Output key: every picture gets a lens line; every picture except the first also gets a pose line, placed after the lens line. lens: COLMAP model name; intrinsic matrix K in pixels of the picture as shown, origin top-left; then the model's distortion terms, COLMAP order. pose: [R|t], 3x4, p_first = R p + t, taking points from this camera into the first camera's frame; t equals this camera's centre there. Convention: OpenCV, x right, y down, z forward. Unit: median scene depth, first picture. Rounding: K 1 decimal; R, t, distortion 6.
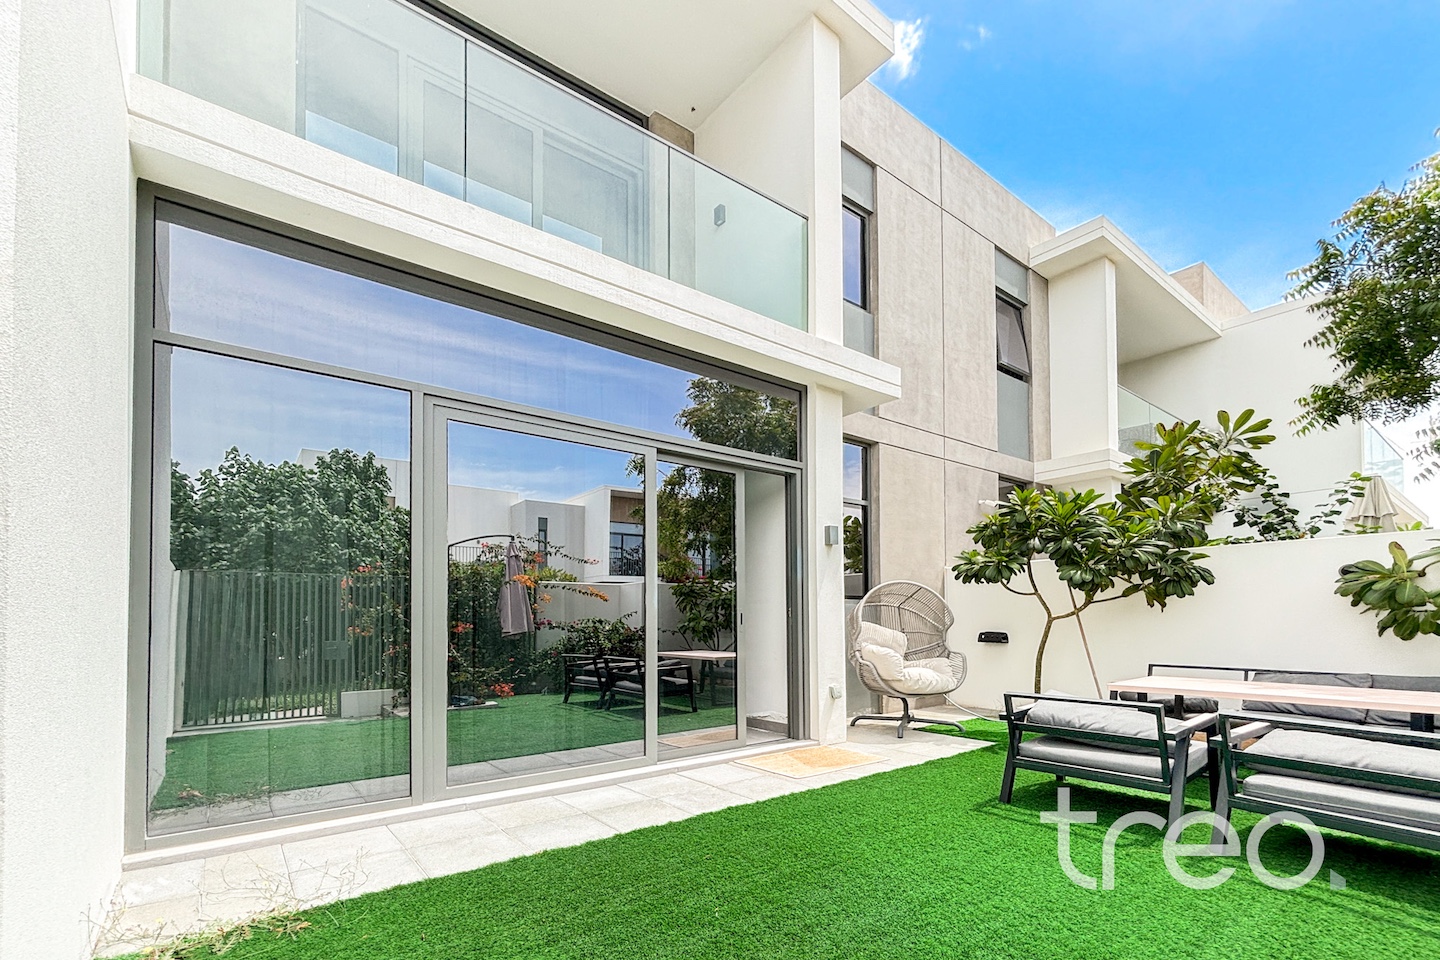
lens RADIAL K [[604.3, 0, 719.4], [0, 604.3, 474.9], [0, 0, 1]] dist [-0.000318, -0.000123]
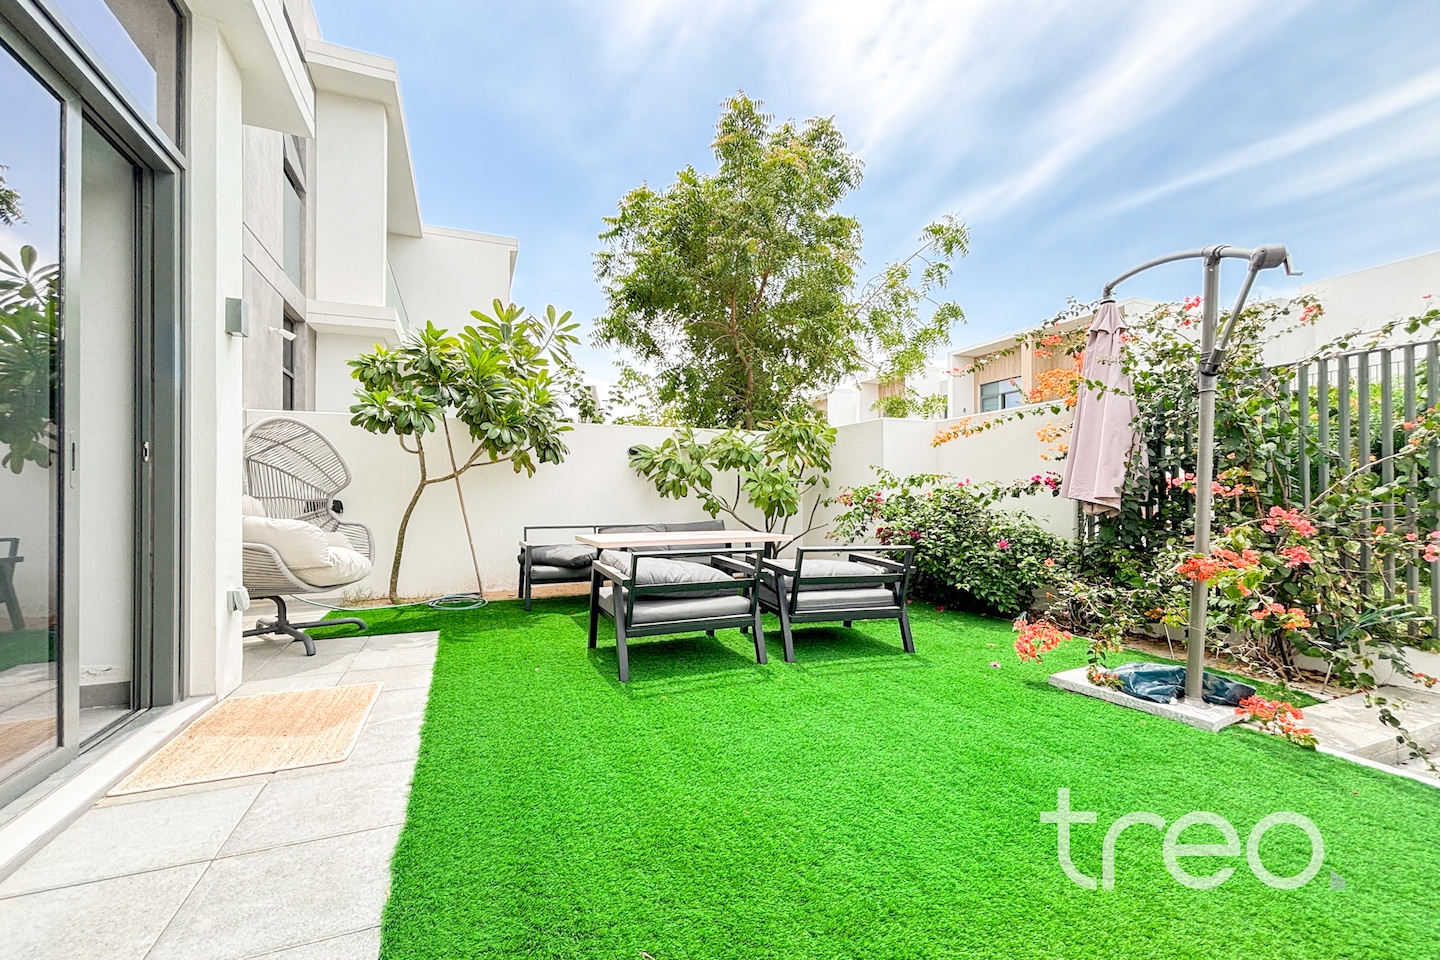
lens RADIAL K [[604.3, 0, 719.4], [0, 604.3, 474.9], [0, 0, 1]] dist [-0.000318, -0.000123]
pose [[0.288920, 0.032071, 0.956816, -0.170960], [-0.220685, 0.974754, 0.033966, 0.112310], [-0.931570, -0.220968, 0.288704, 0.382791]]
